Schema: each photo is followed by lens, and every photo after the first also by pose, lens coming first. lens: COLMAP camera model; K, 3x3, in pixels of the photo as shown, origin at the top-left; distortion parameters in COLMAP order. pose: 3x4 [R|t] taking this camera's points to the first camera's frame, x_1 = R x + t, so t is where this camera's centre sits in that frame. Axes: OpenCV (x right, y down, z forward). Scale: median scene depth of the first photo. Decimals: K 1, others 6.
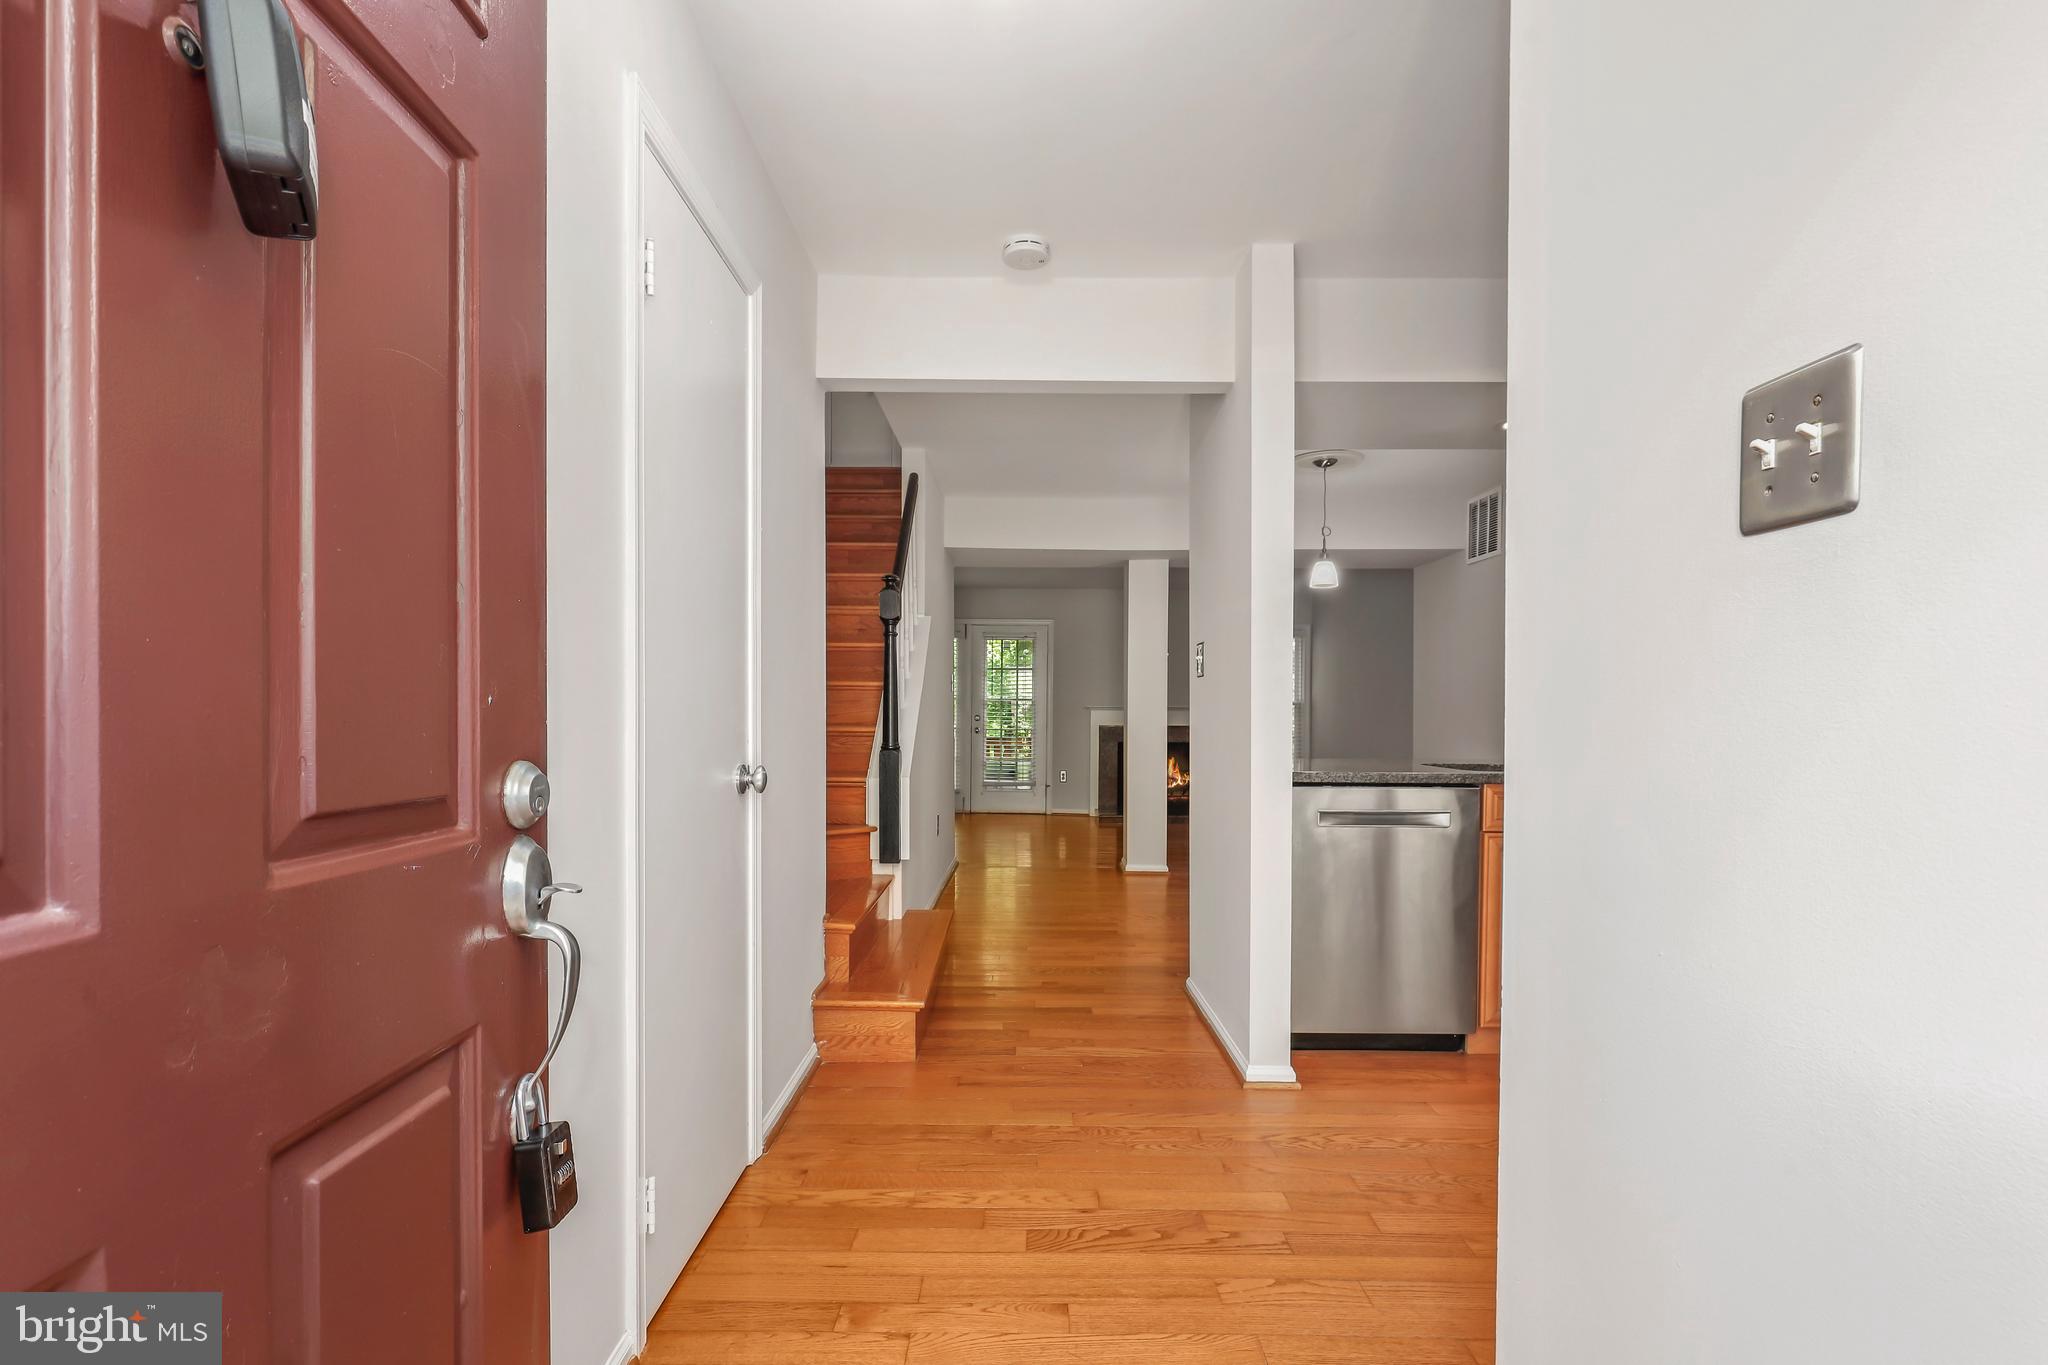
lens RADIAL K [[928.2, 0, 1011.1], [0, 928.2, 721.7], [0, 0, 1]] dist [-0.003301, 0.001578]
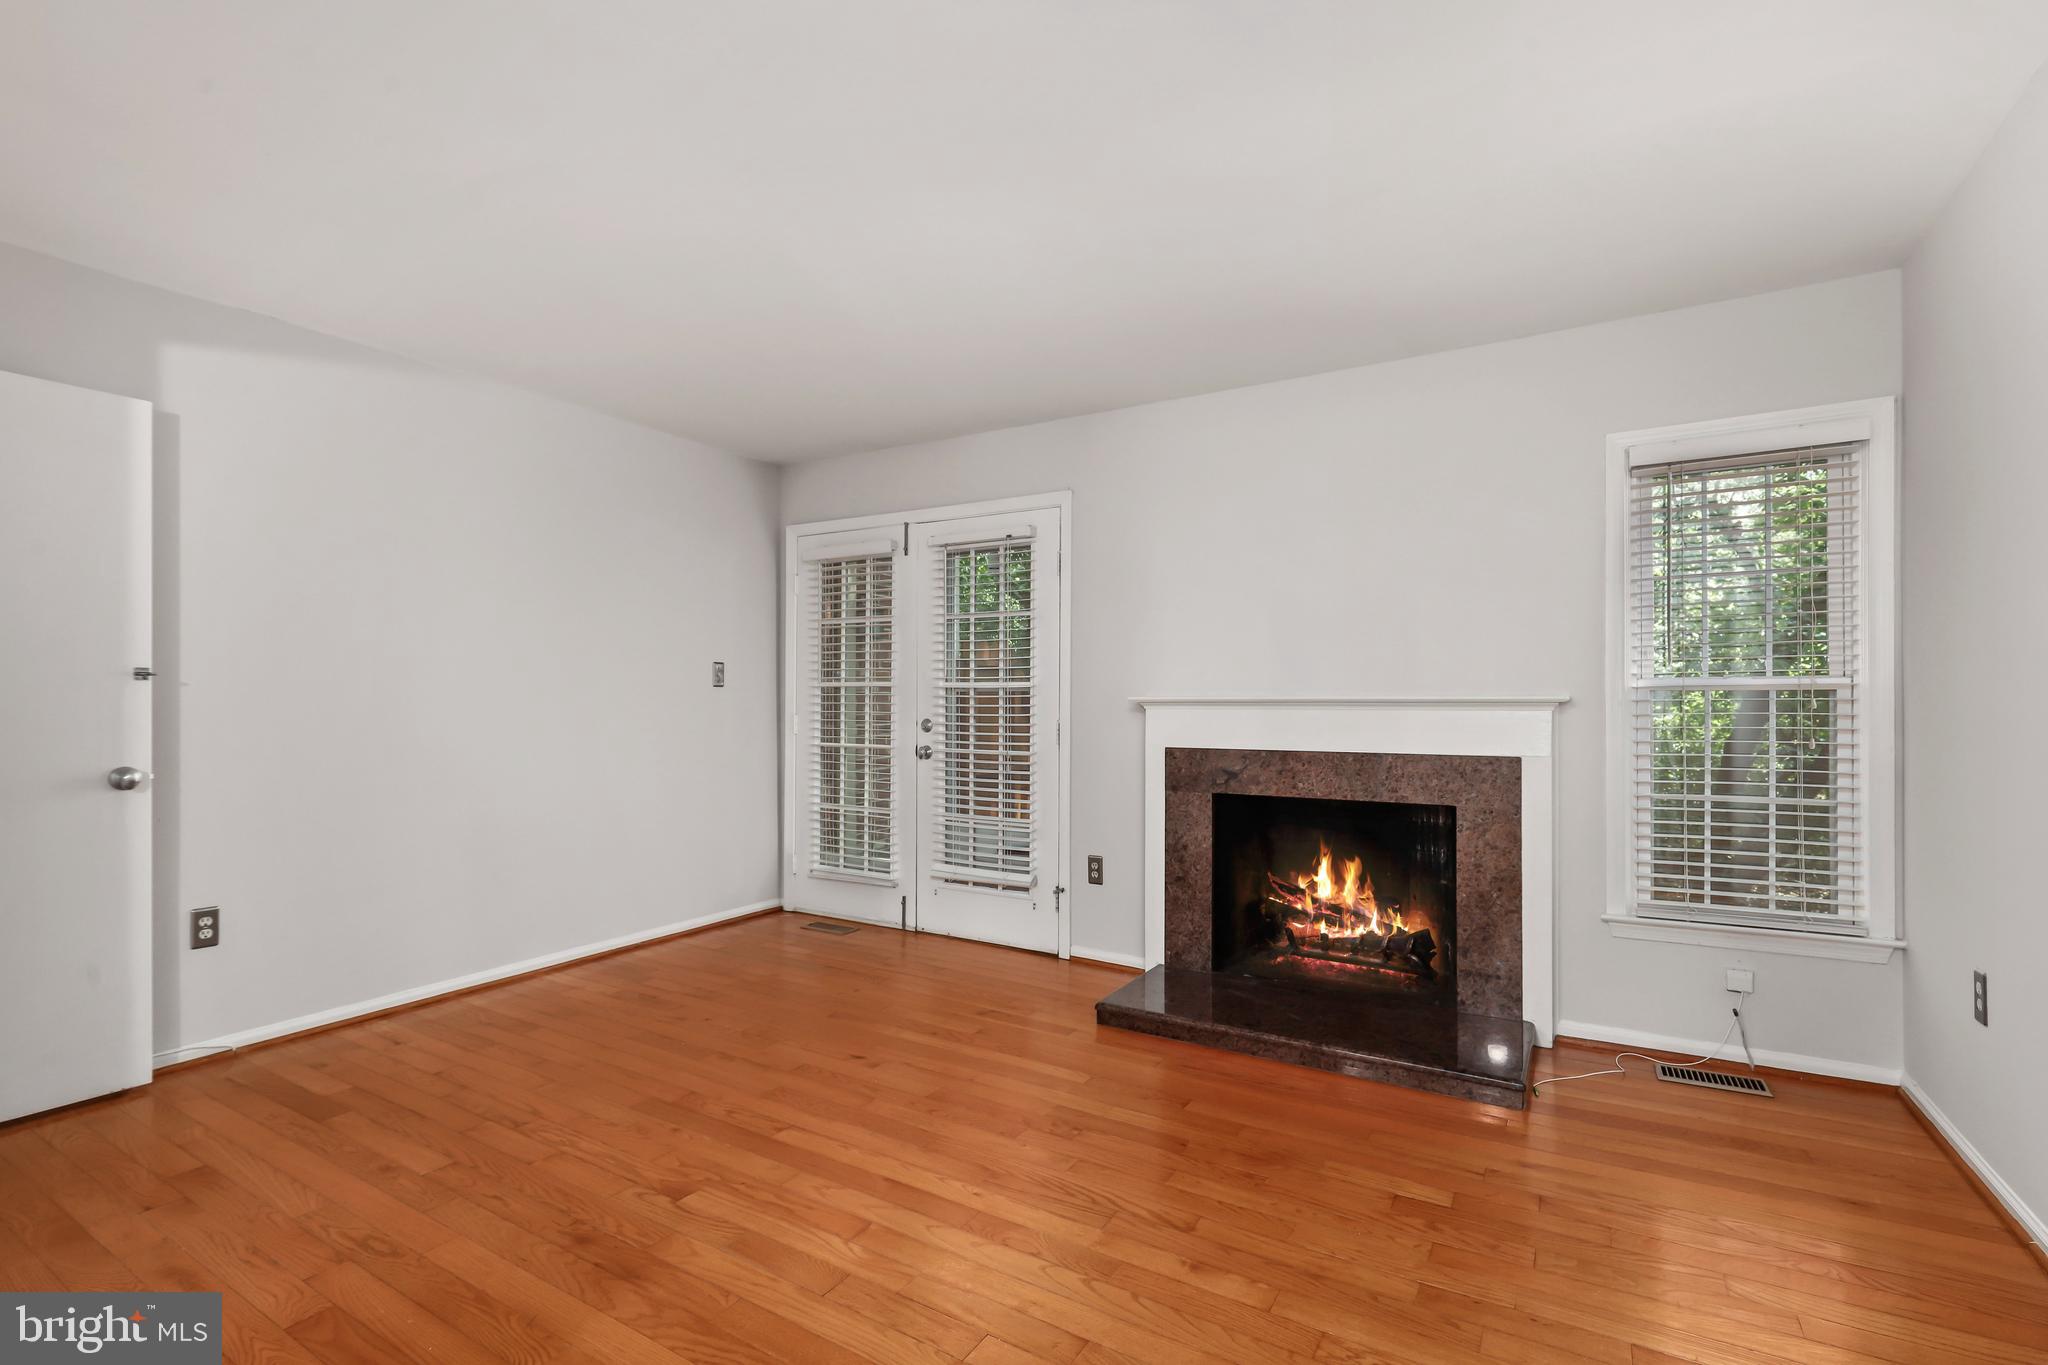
lens RADIAL K [[928.2, 0, 1026.5], [0, 928.2, 695.0], [0, 0, 1]] dist [-0.003301, 0.001578]
pose [[0.866321, -0.006586, -0.499444, 0.413948], [-0.000306, 0.999906, -0.013717, -0.022435], [0.499487, 0.012036, 0.866238, 1.119025]]
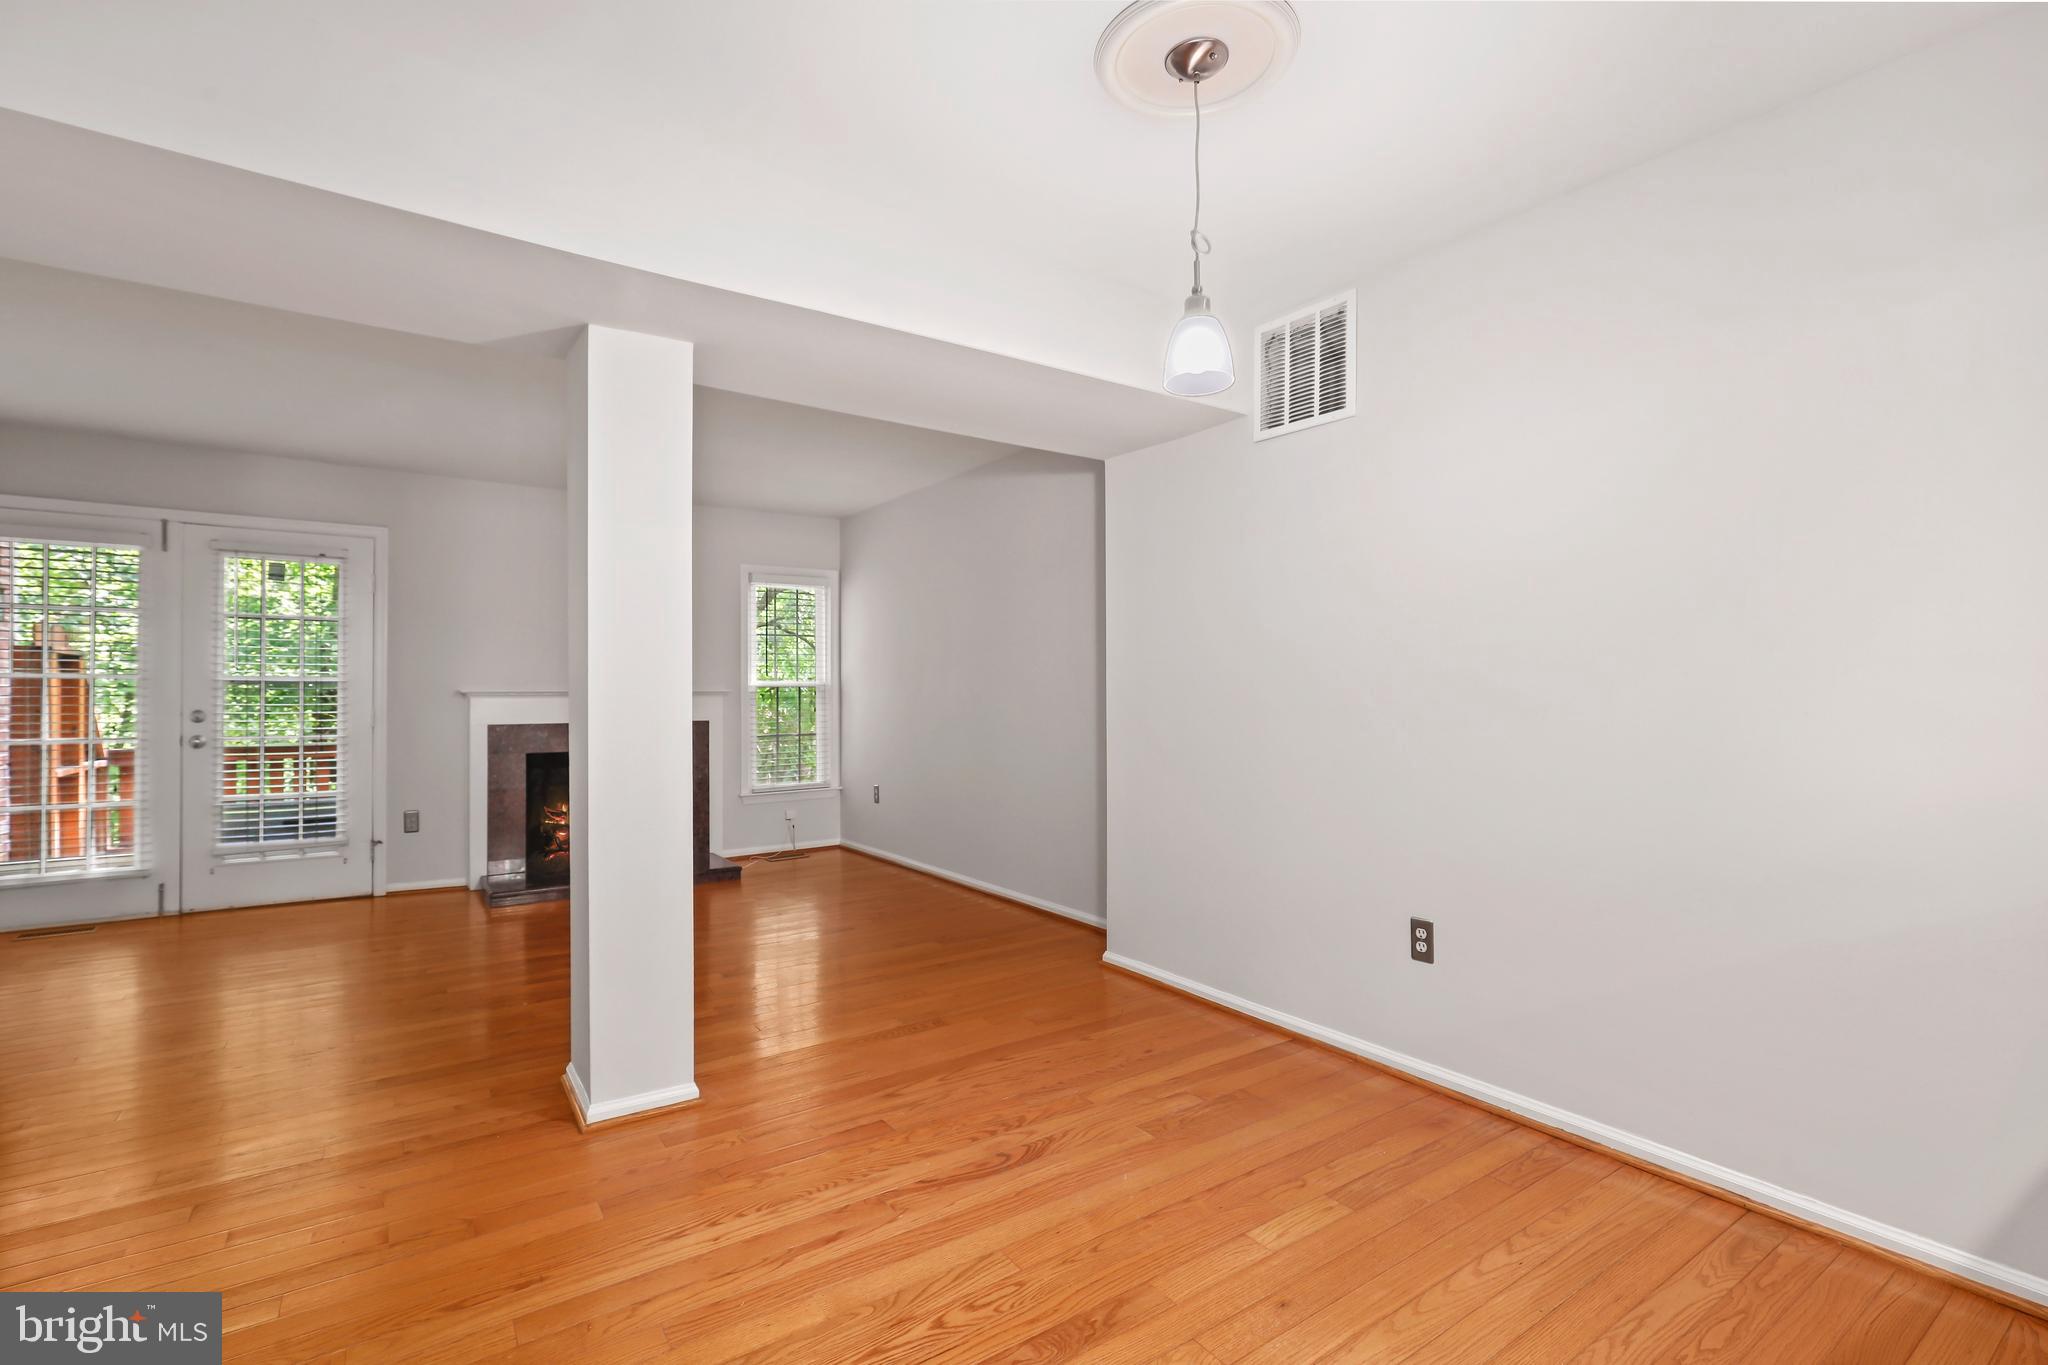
lens RADIAL K [[928.2, 0, 1025.3], [0, 928.2, 684.5], [0, 0, 1]] dist [-0.003301, 0.001578]
pose [[0.808788, -0.001946, 0.588097, 0.049528], [0.011063, 0.999868, -0.011906, -0.017936], [-0.587996, 0.016136, 0.808703, 0.637773]]
